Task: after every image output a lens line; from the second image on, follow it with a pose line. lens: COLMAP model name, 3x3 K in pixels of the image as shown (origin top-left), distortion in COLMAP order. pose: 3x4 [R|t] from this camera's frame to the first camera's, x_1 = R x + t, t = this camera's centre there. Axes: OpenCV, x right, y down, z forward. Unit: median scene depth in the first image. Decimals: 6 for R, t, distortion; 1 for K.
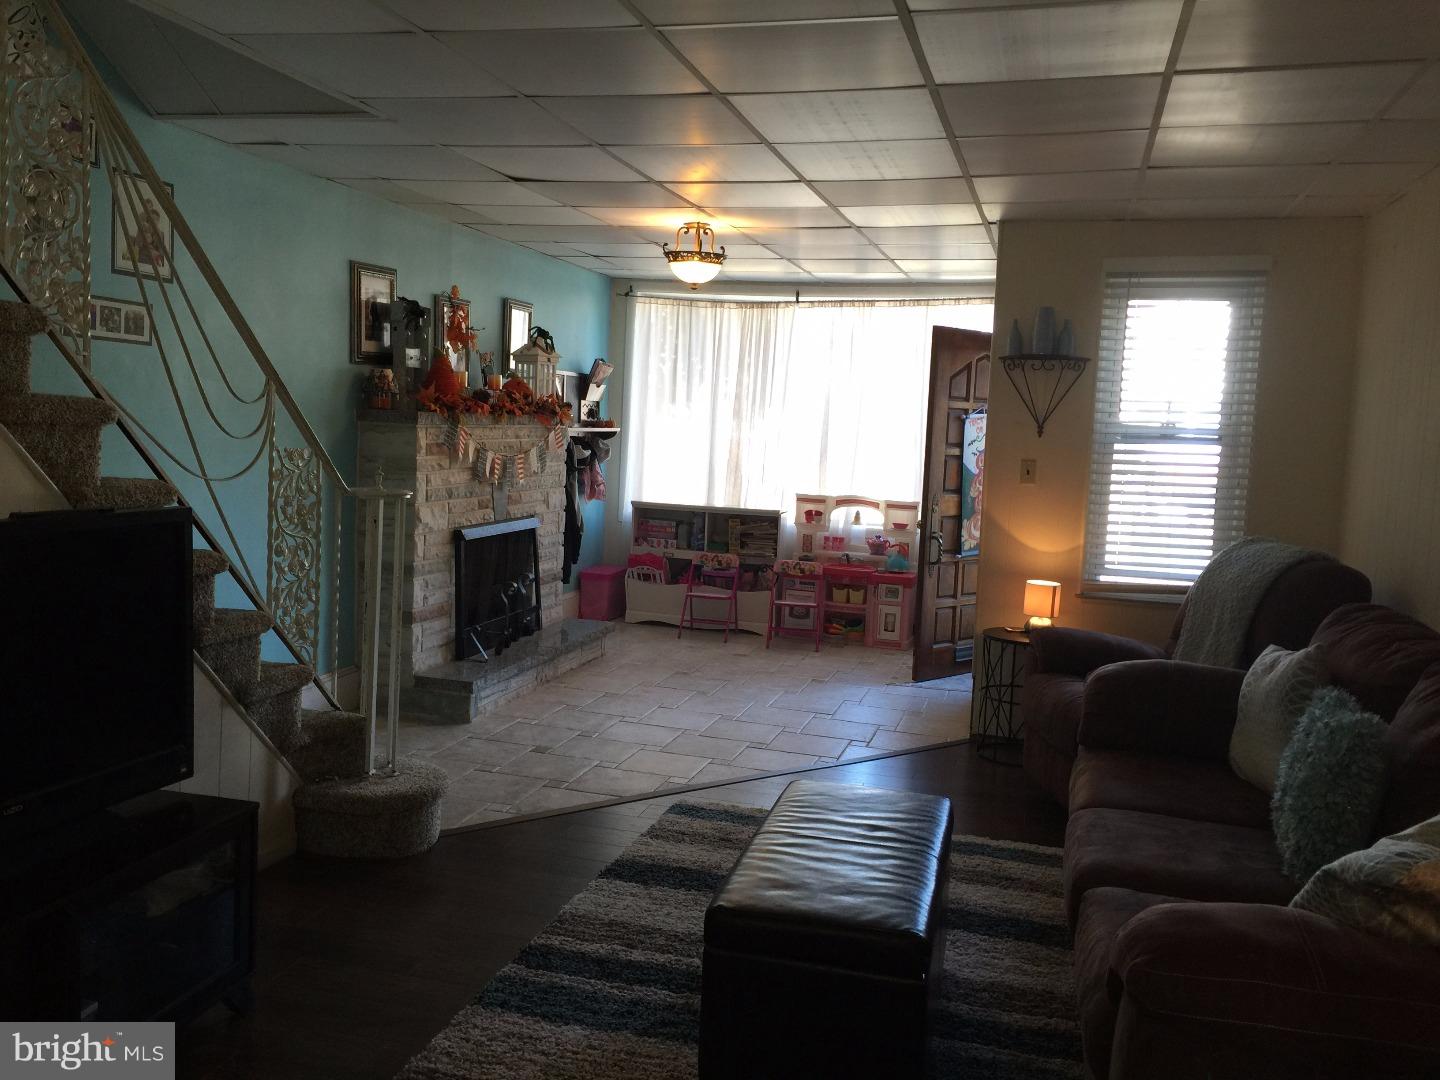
lens RADIAL K [[1213.2, 0, 706.9], [0, 1213.2, 527.5], [0, 0, 1]] dist [0.076425, -0.085956]
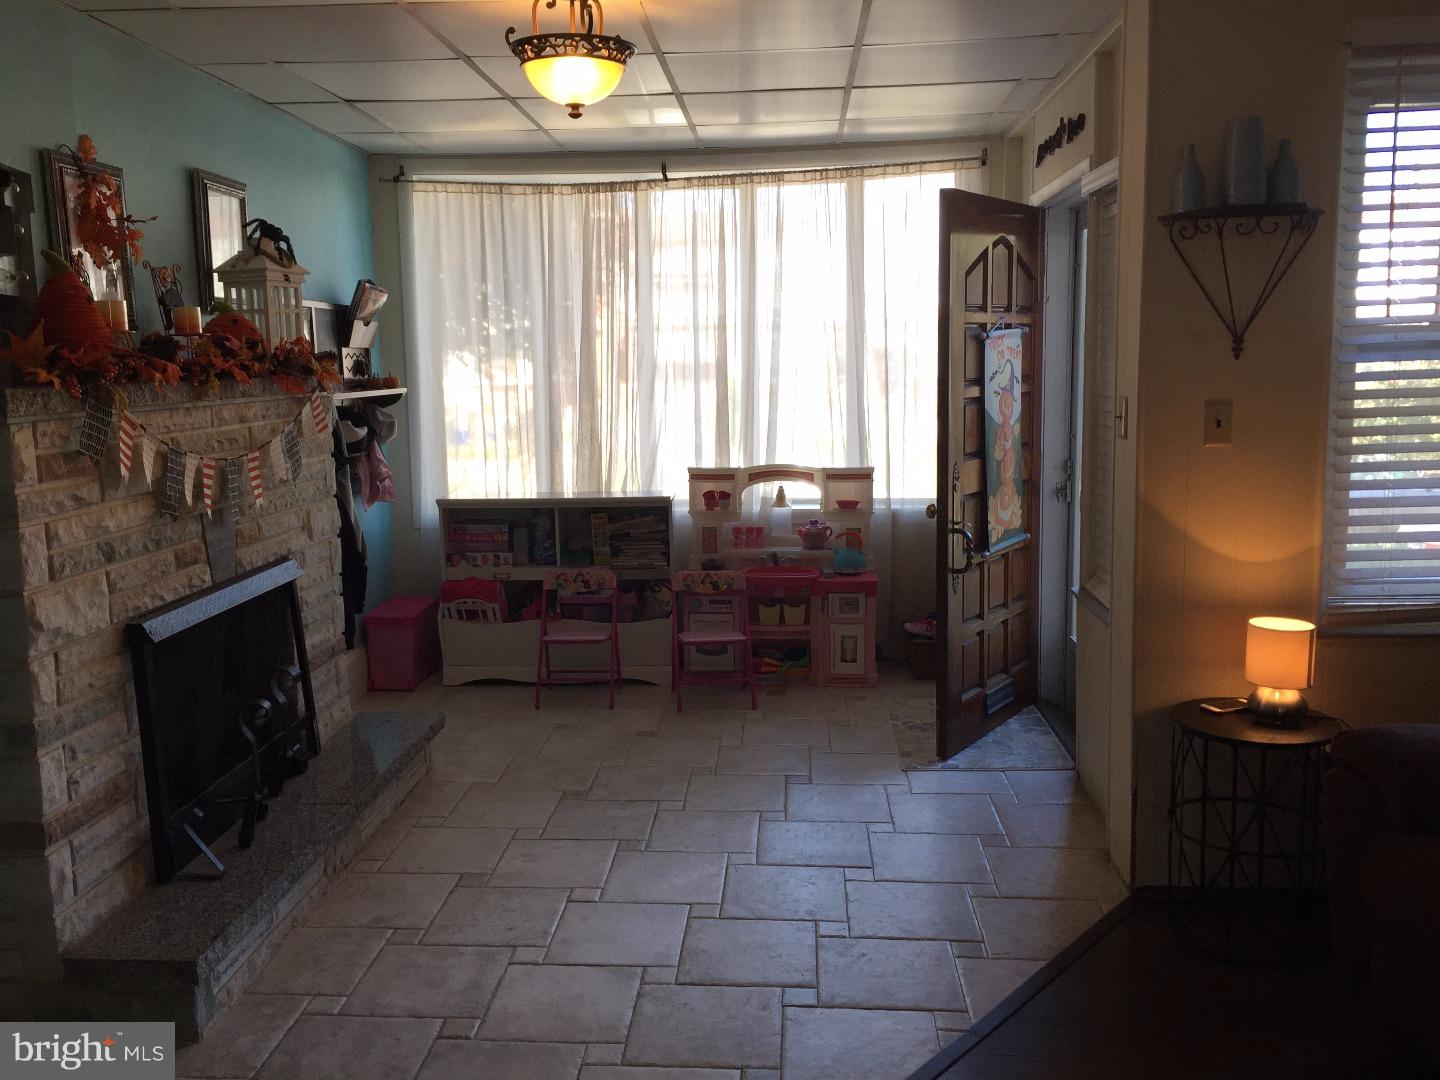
lens RADIAL K [[1229.4, 0, 714.7], [0, 1229.4, 515.6], [0, 0, 1]] dist [0.077745, -0.098365]
pose [[0.974662, -0.088787, 0.205305, -0.063004], [0.080802, 0.995623, 0.046972, -0.037950], [-0.208577, -0.029193, 0.977570, 0.382919]]
